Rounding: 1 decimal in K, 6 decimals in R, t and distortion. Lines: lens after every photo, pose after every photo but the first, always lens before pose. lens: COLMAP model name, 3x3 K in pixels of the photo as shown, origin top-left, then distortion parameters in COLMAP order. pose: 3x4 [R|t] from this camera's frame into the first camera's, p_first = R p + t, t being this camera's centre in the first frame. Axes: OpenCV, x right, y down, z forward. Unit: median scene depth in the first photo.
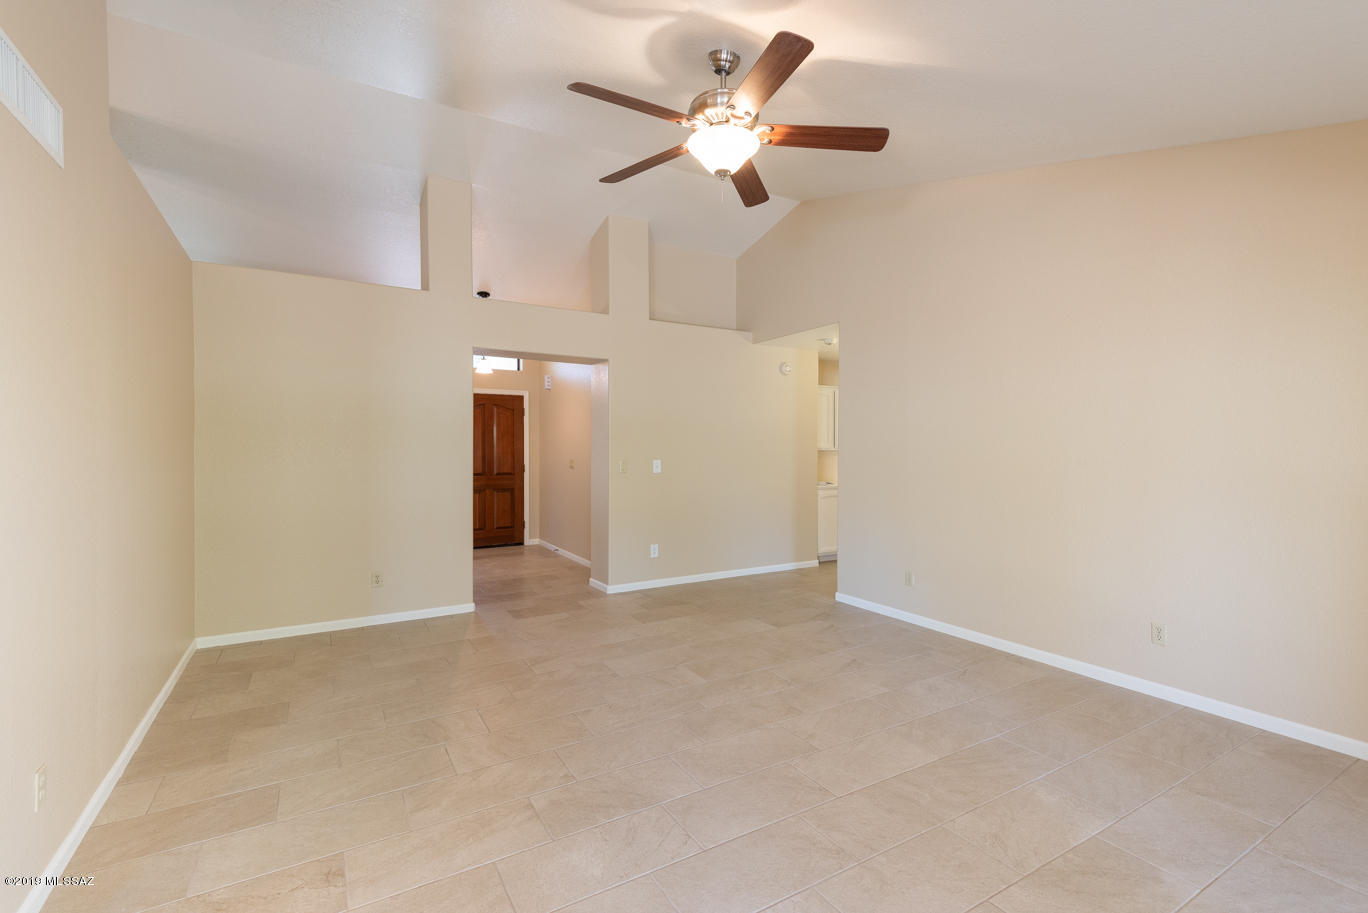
lens RADIAL K [[616.0, 0, 686.7], [0, 616.0, 449.7], [0, 0, 1]] dist [0.053001, -0.029712]
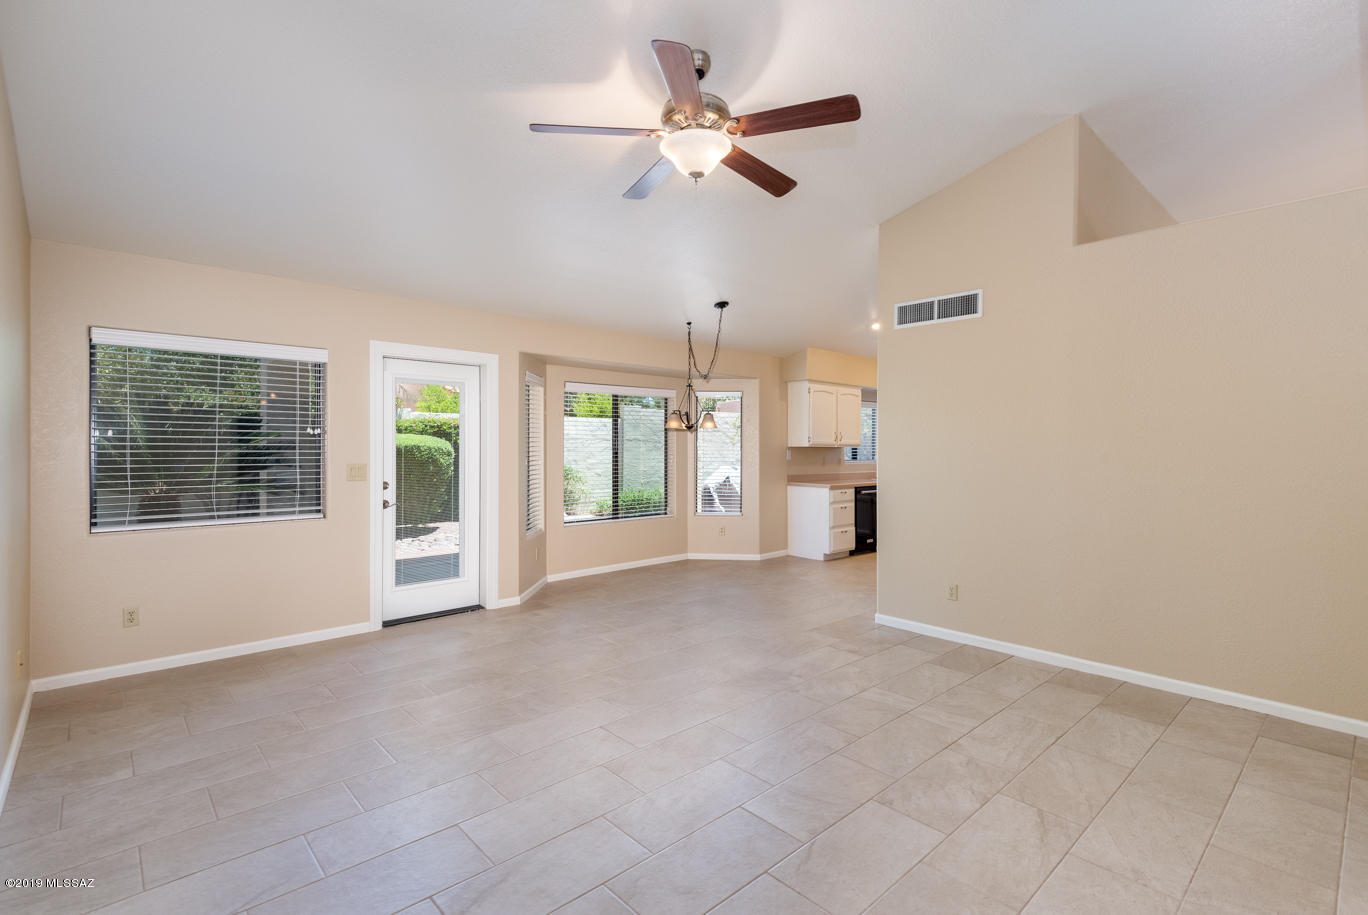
lens RADIAL K [[616.0, 0, 686.7], [0, 616.0, 450.7], [0, 0, 1]] dist [0.053001, -0.029712]
pose [[-0.980559, -0.005113, -0.196158, 0.267689], [-0.006068, 0.999972, 0.004271, -0.000457], [0.196130, 0.005378, -0.980563, 1.990566]]
